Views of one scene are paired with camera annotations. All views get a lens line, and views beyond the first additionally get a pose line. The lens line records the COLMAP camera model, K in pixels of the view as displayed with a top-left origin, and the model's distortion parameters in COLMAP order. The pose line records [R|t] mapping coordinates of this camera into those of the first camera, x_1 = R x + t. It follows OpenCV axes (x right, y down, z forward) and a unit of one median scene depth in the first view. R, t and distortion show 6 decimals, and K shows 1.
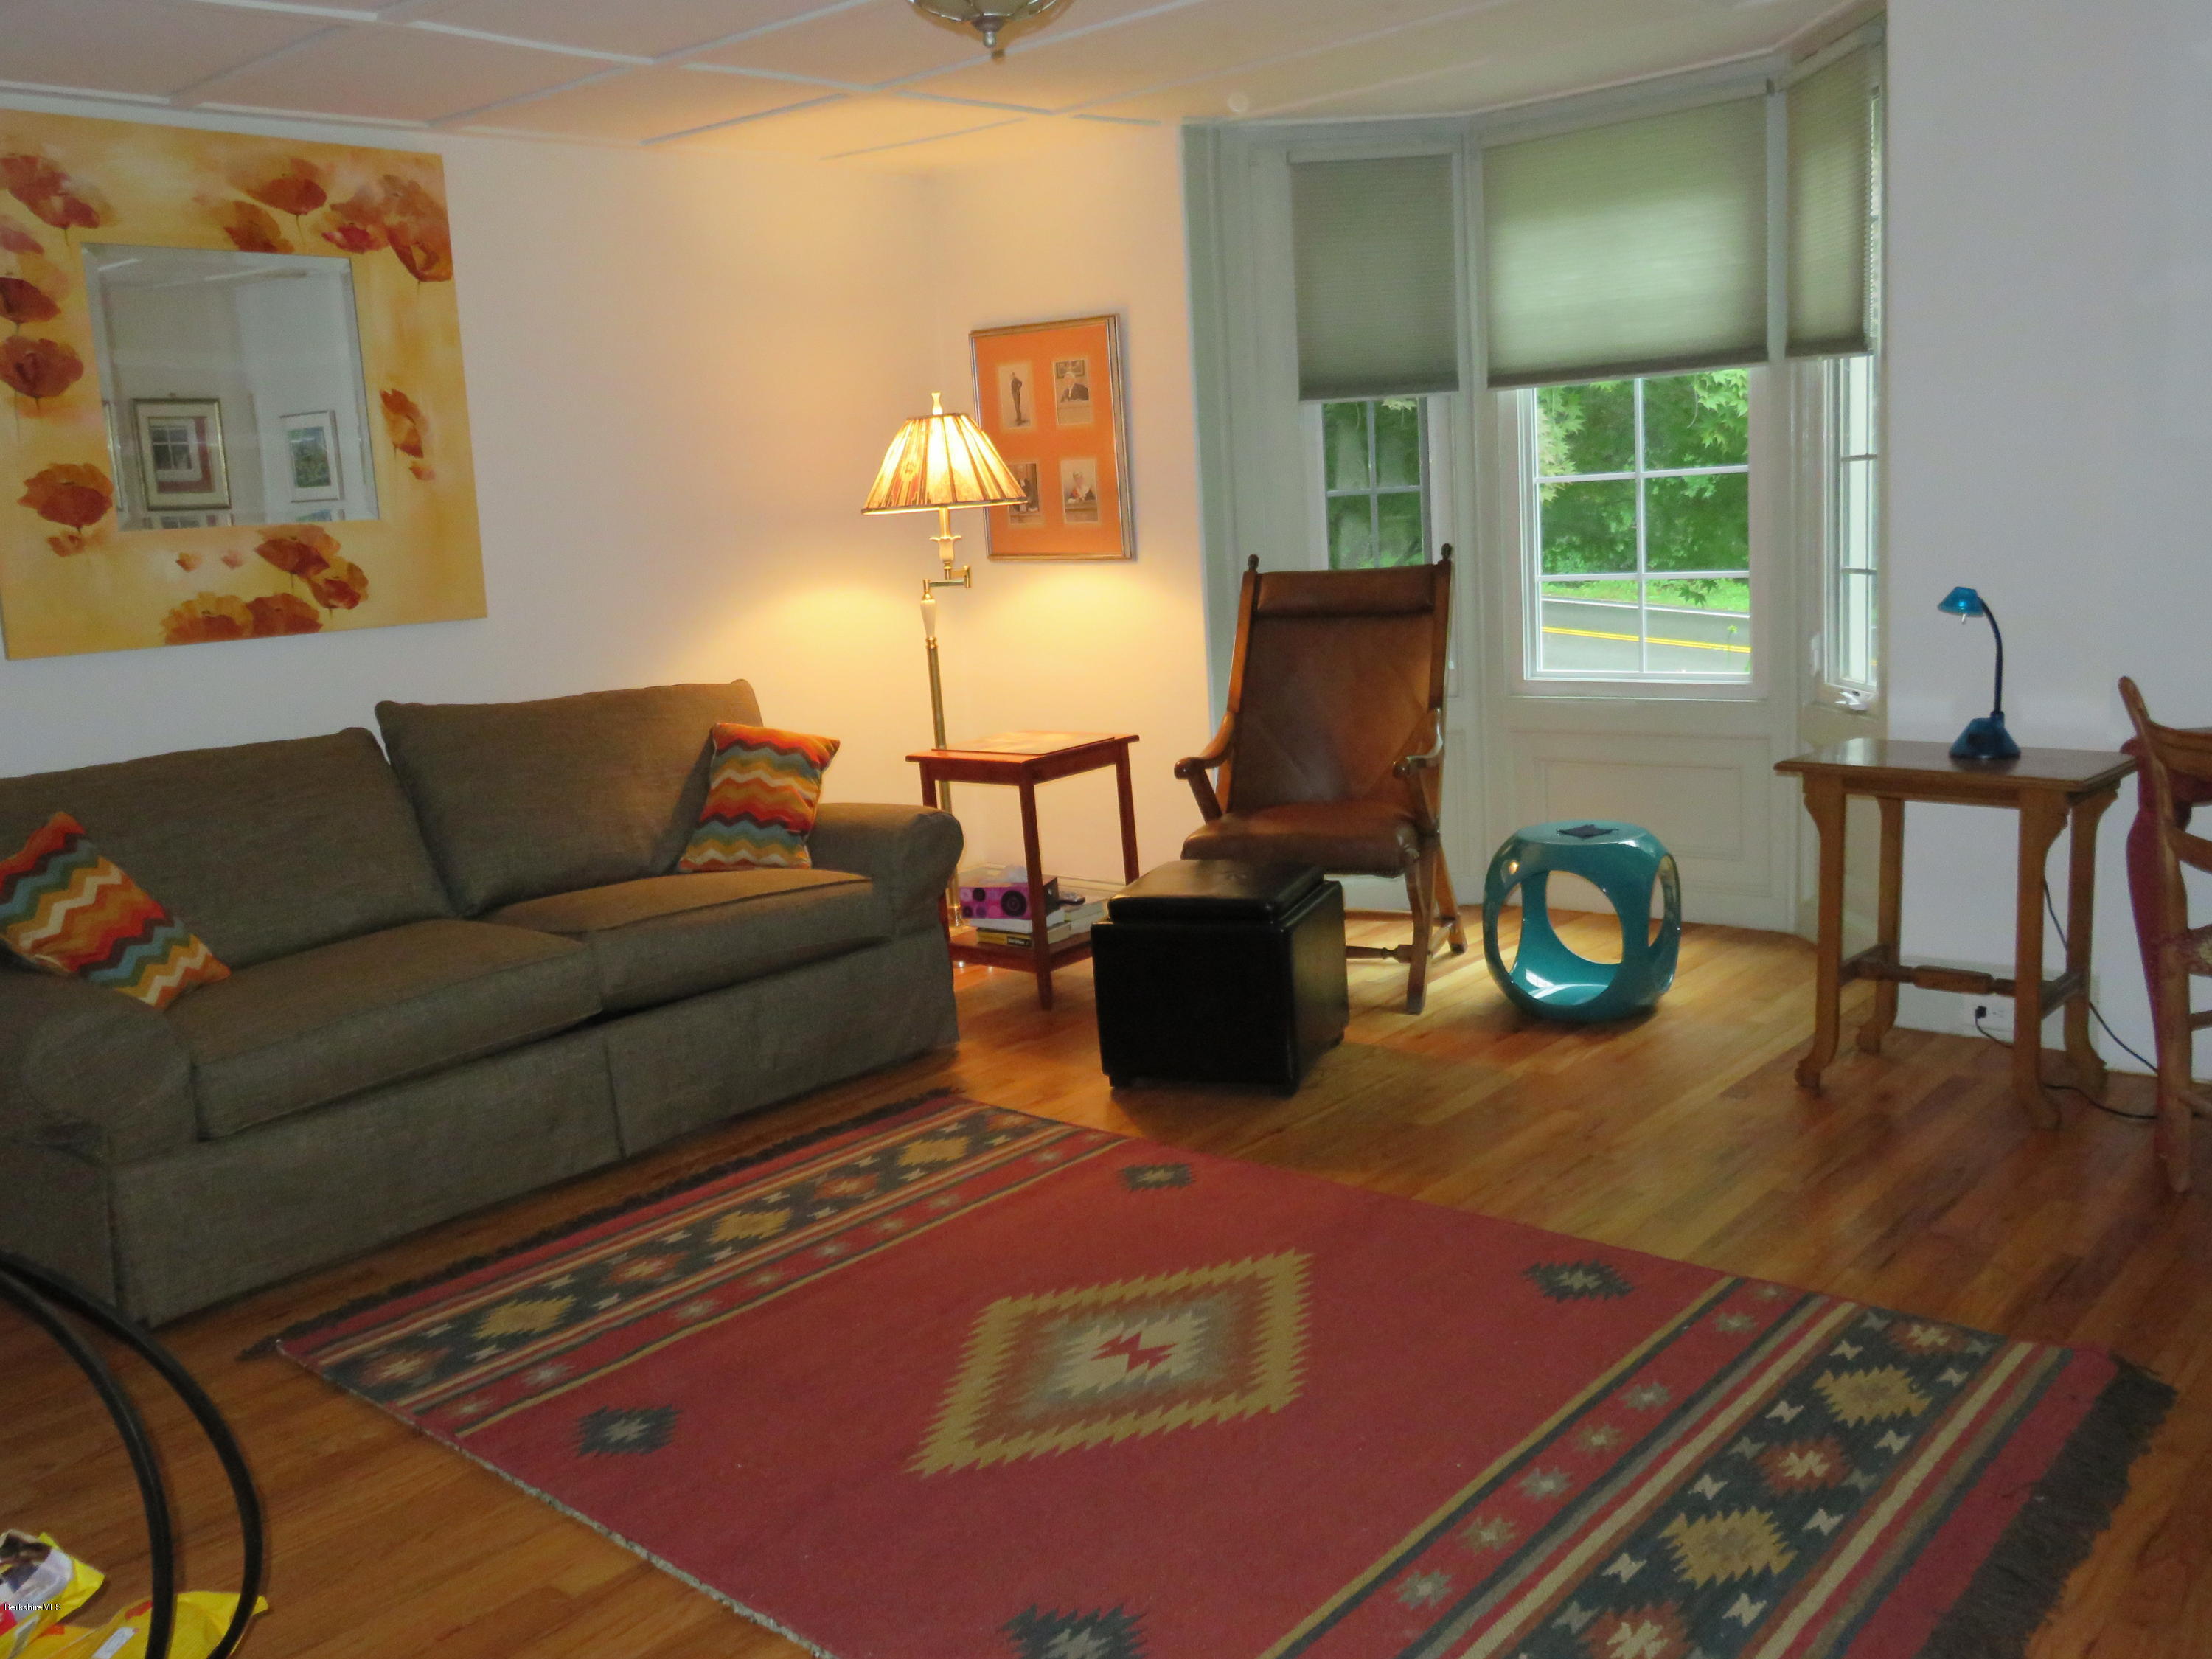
lens RADIAL K [[1907.3, 0, 1106.0], [0, 1907.3, 829.5], [0, 0, 1]] dist [-0.002674, -0.006419]
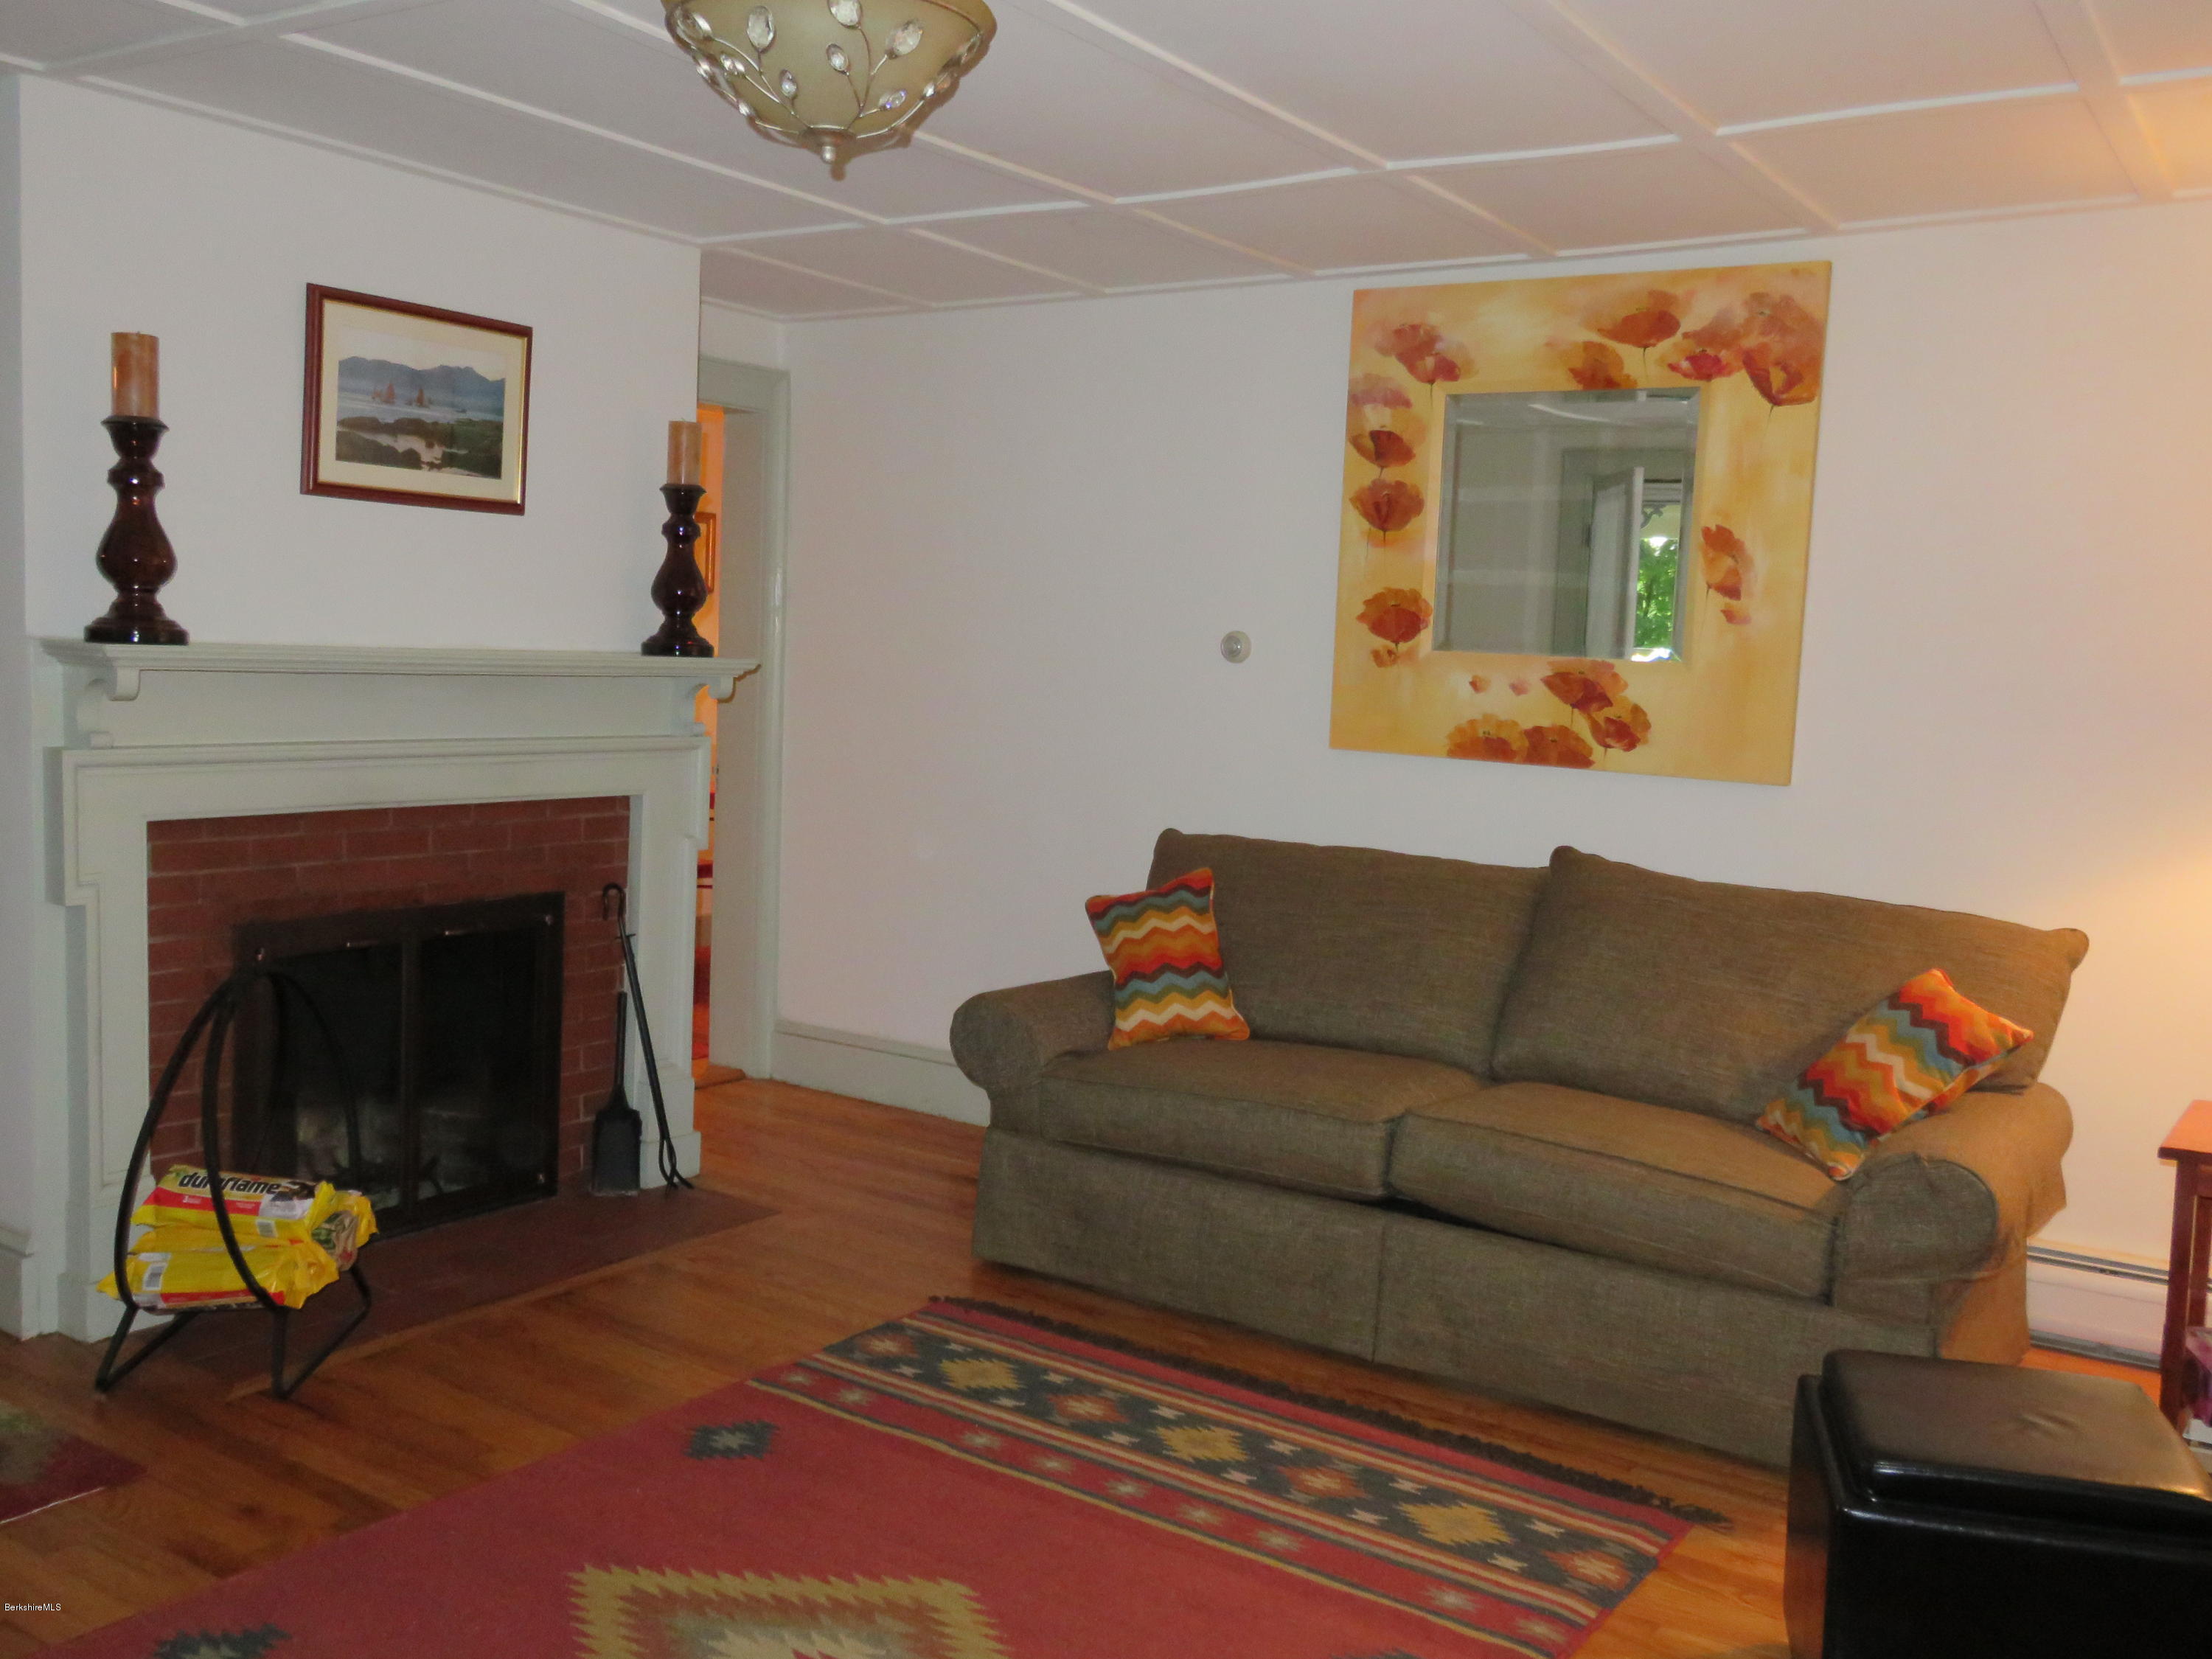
lens RADIAL K [[1907.3, 0, 1106.0], [0, 1907.3, 829.5], [0, 0, 1]] dist [-0.002674, -0.006419]
pose [[0.123702, 0.159911, -0.979350, 0.575372], [-0.223199, 0.966124, 0.129559, -0.160338], [0.966892, 0.202563, 0.155204, 0.677747]]
